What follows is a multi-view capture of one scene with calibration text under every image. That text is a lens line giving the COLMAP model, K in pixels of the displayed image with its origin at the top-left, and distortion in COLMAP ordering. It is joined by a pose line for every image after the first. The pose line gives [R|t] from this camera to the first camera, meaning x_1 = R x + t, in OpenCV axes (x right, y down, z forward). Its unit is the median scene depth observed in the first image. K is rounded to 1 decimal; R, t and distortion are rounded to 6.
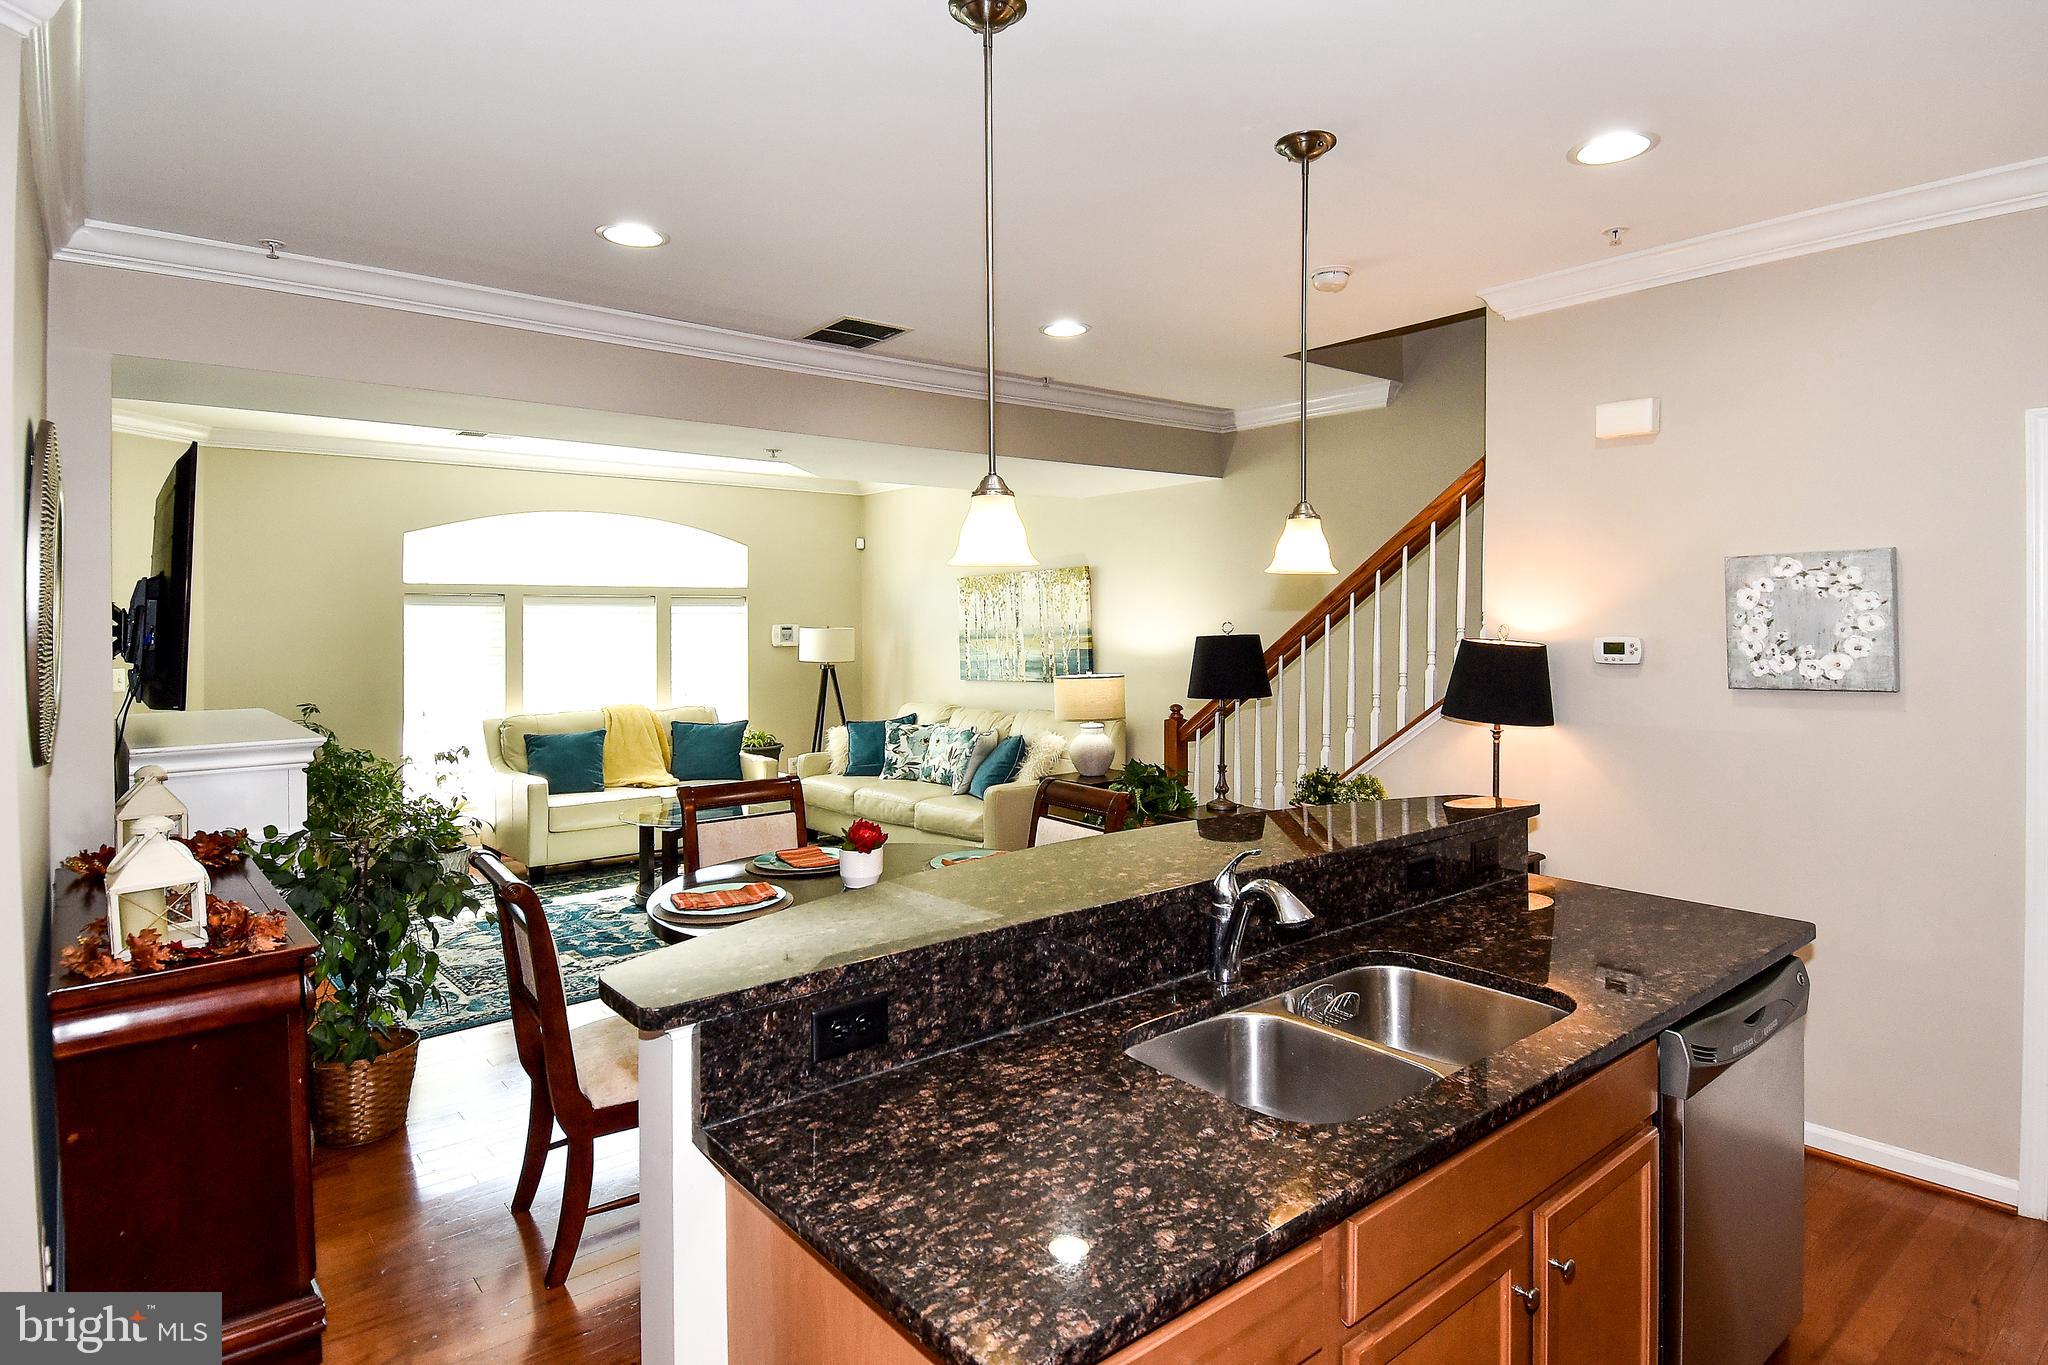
lens RADIAL K [[1139.2, 0, 1145.4], [0, 1139.2, 602.0], [0, 0, 1]] dist [0.017909, -0.025732]
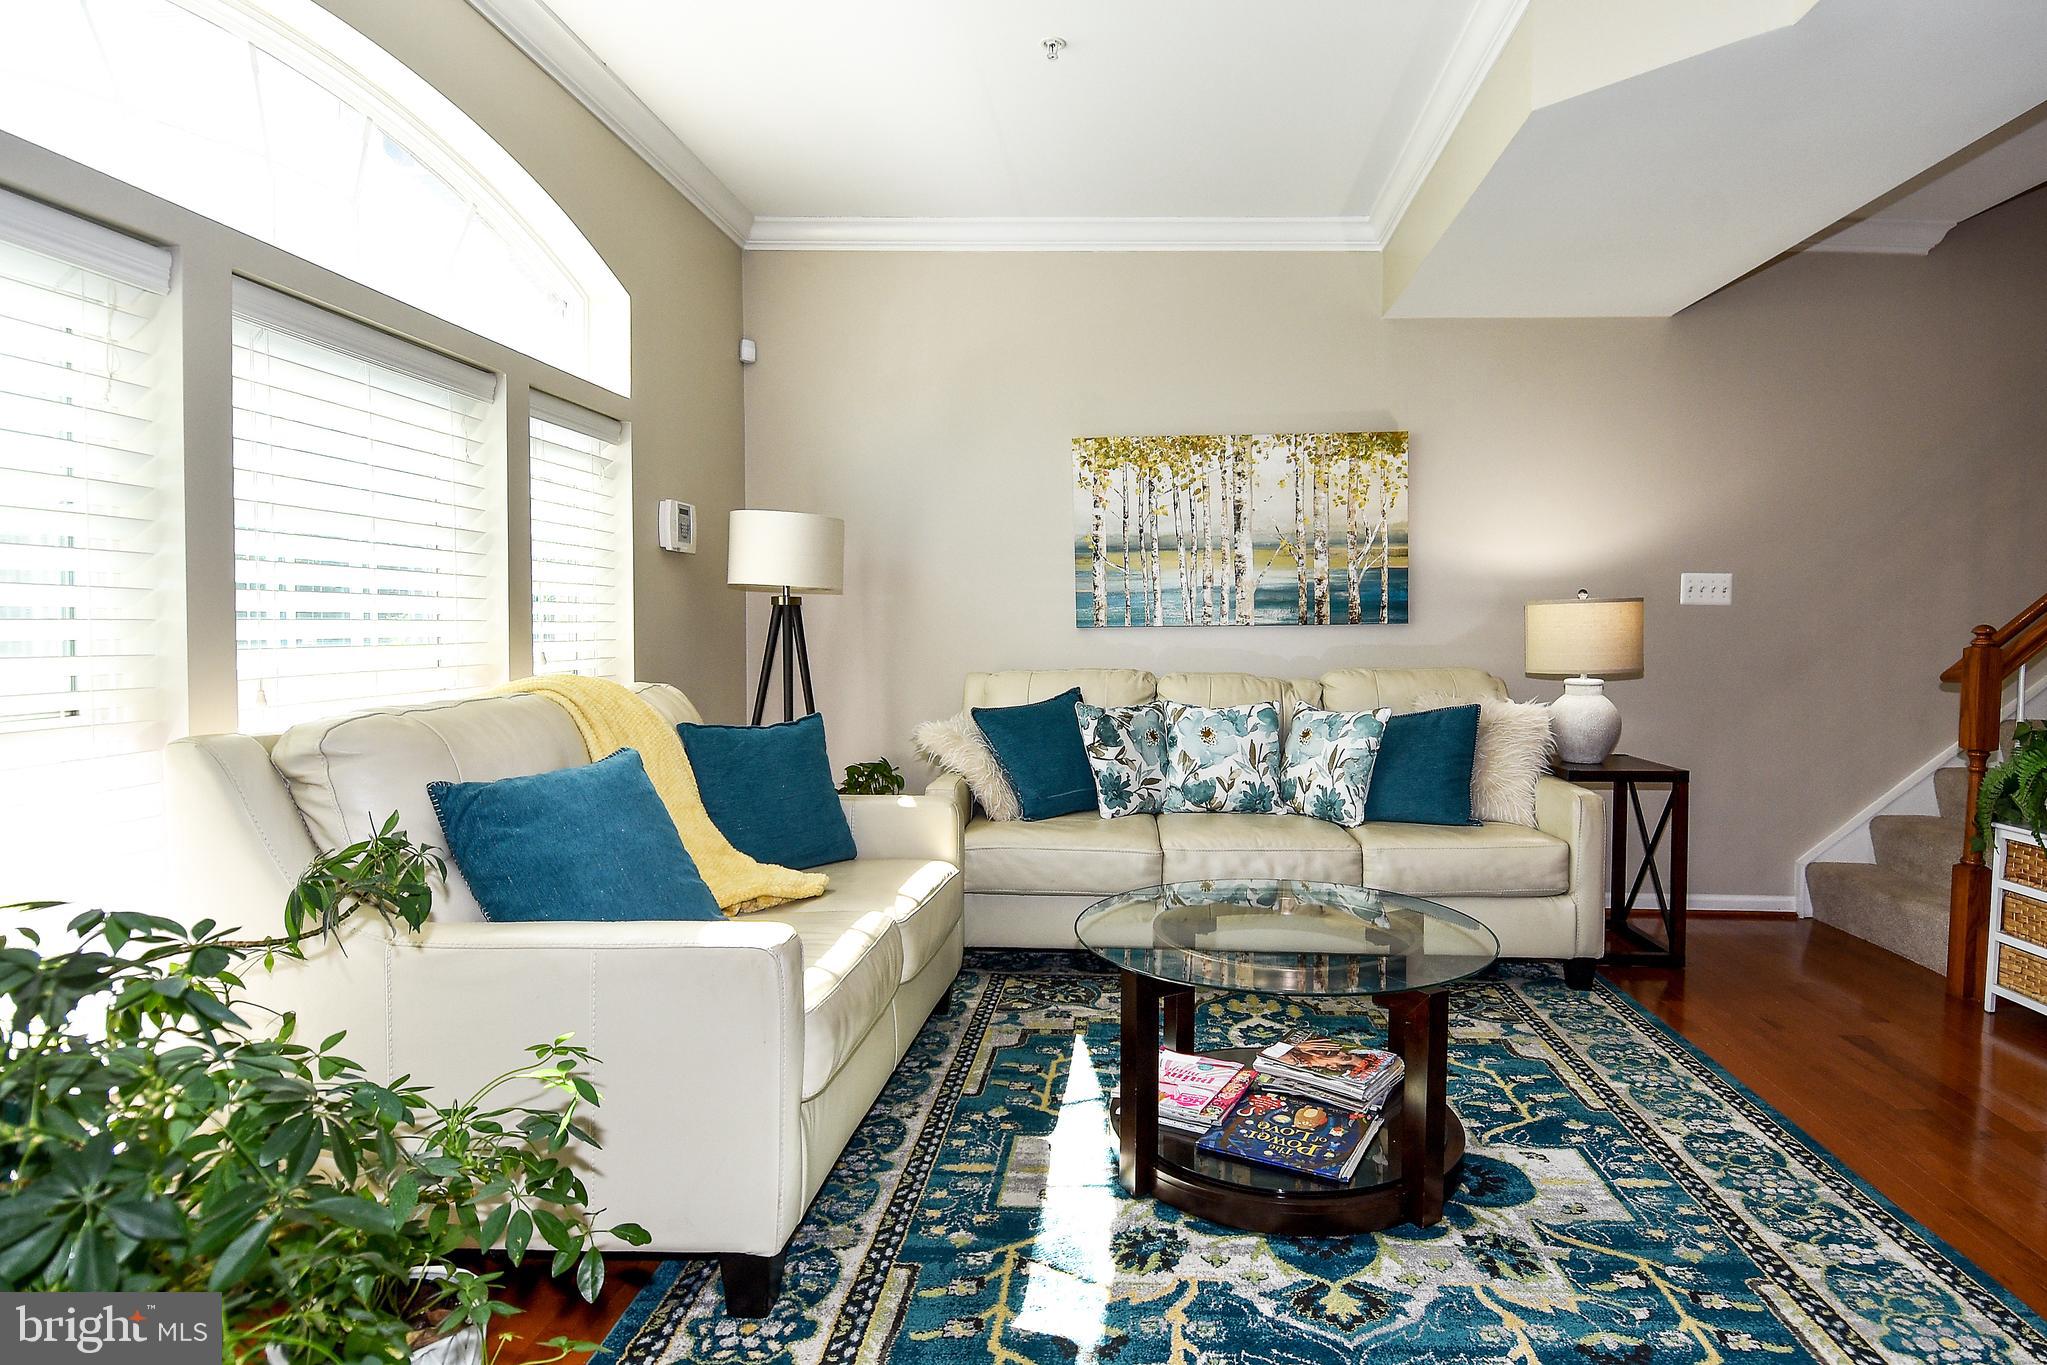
lens RADIAL K [[1138.7, 0, 1123.6], [0, 1138.7, 695.0], [0, 0, 1]] dist [0.017909, -0.025732]
pose [[0.701940, -0.044993, 0.710814, -1.109960], [-0.022136, 0.996142, 0.084914, 0.112122], [-0.711892, -0.075339, 0.698236, 1.242915]]
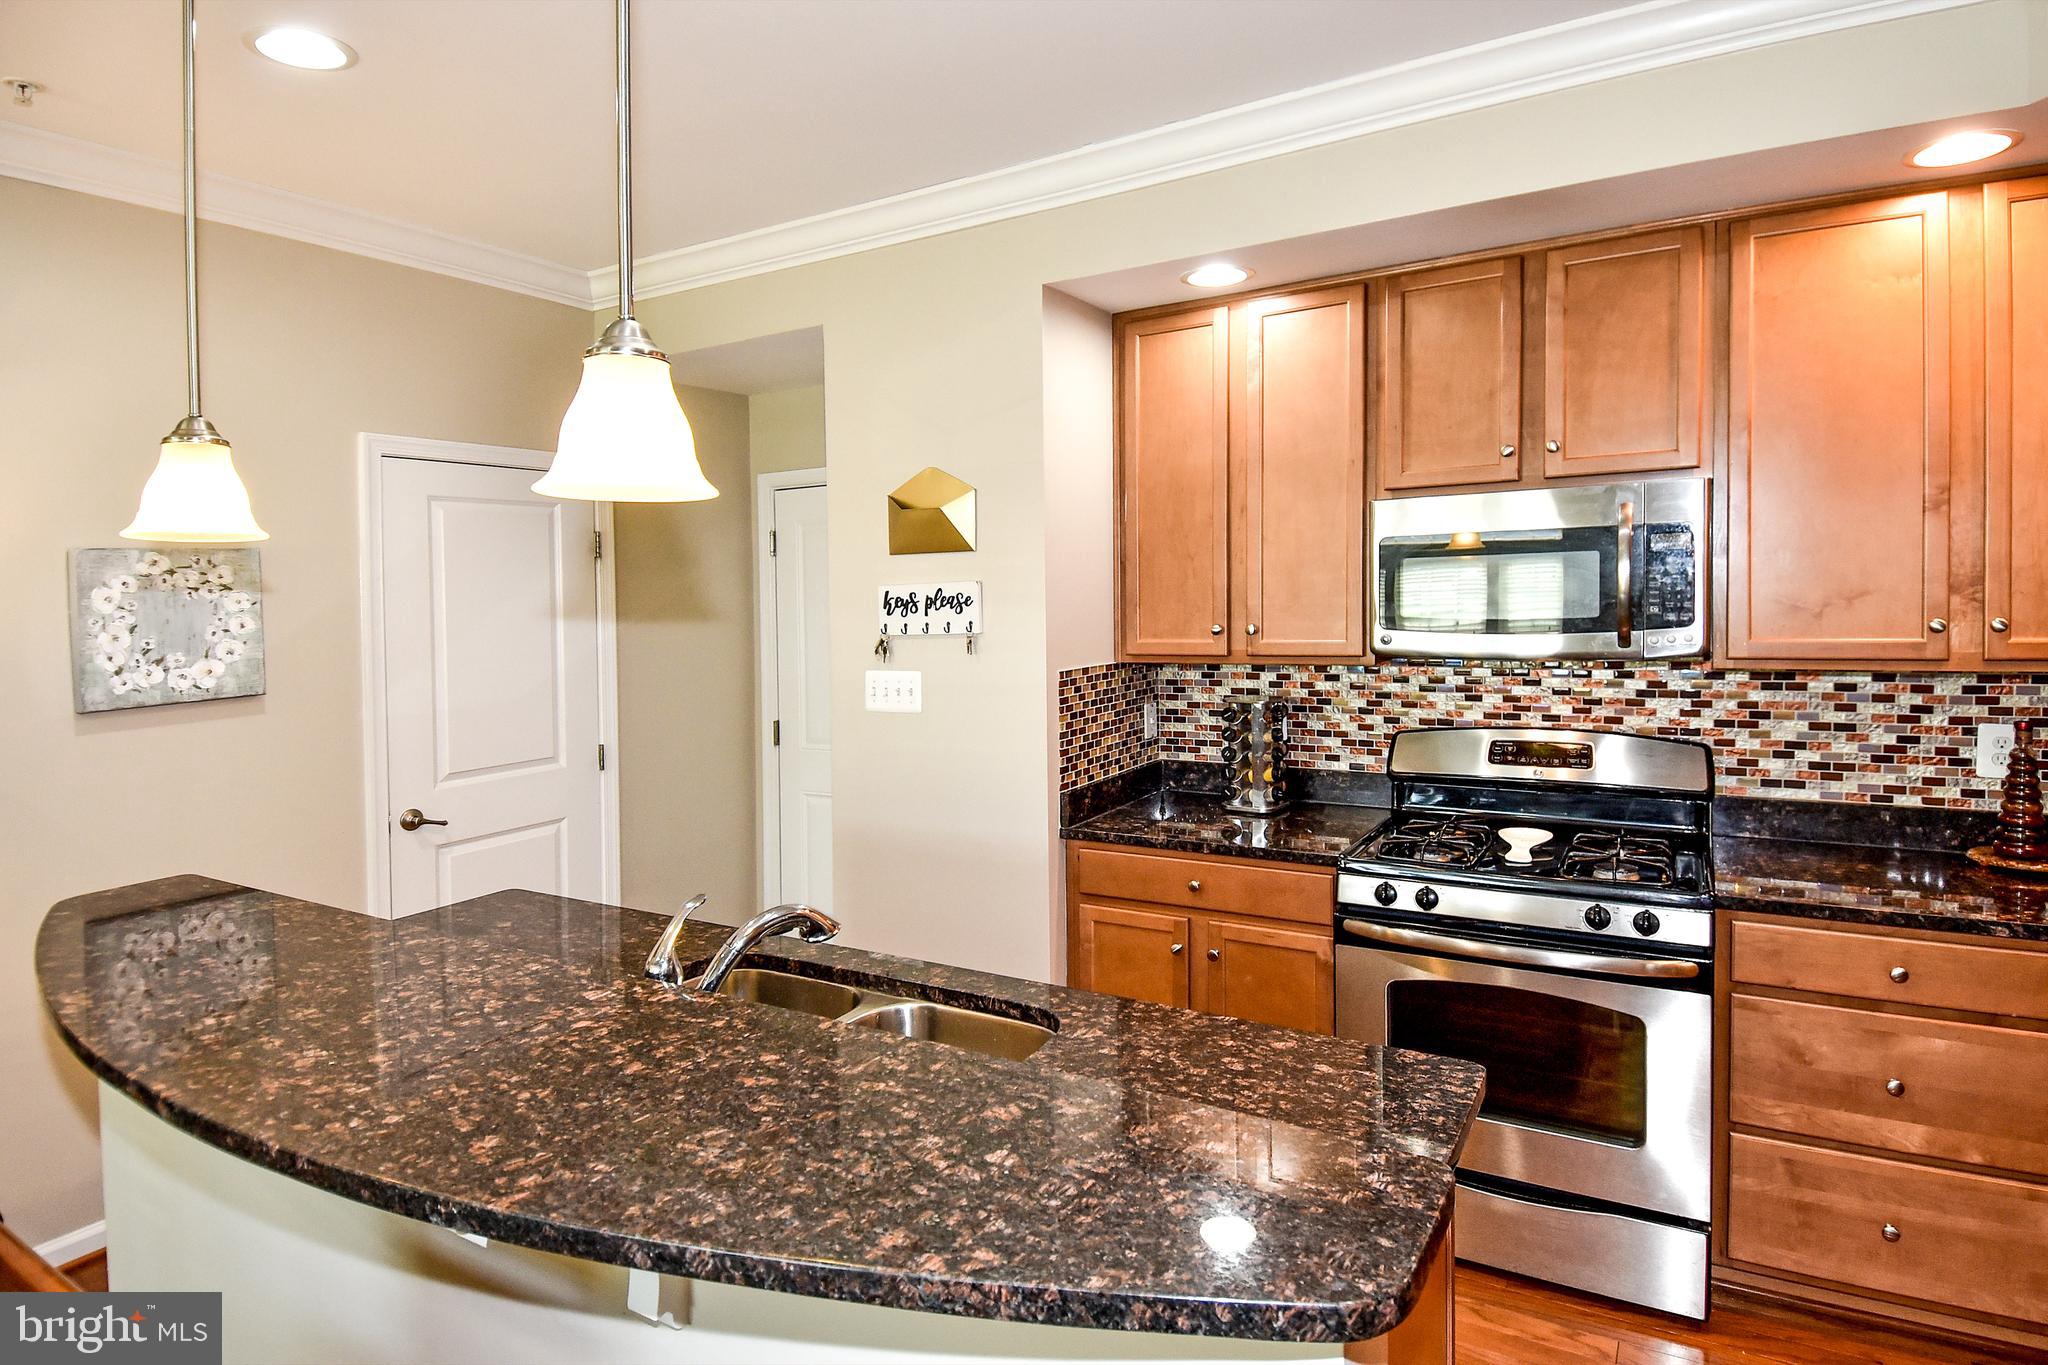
lens RADIAL K [[1139.2, 0, 971.5], [0, 1139.2, 648.2], [0, 0, 1]] dist [0.017909, -0.025732]
pose [[-0.252884, -0.035037, 0.966862, -0.427713], [0.020303, 0.998932, 0.041509, 0.009916], [-0.967284, 0.030127, -0.251903, 0.612769]]
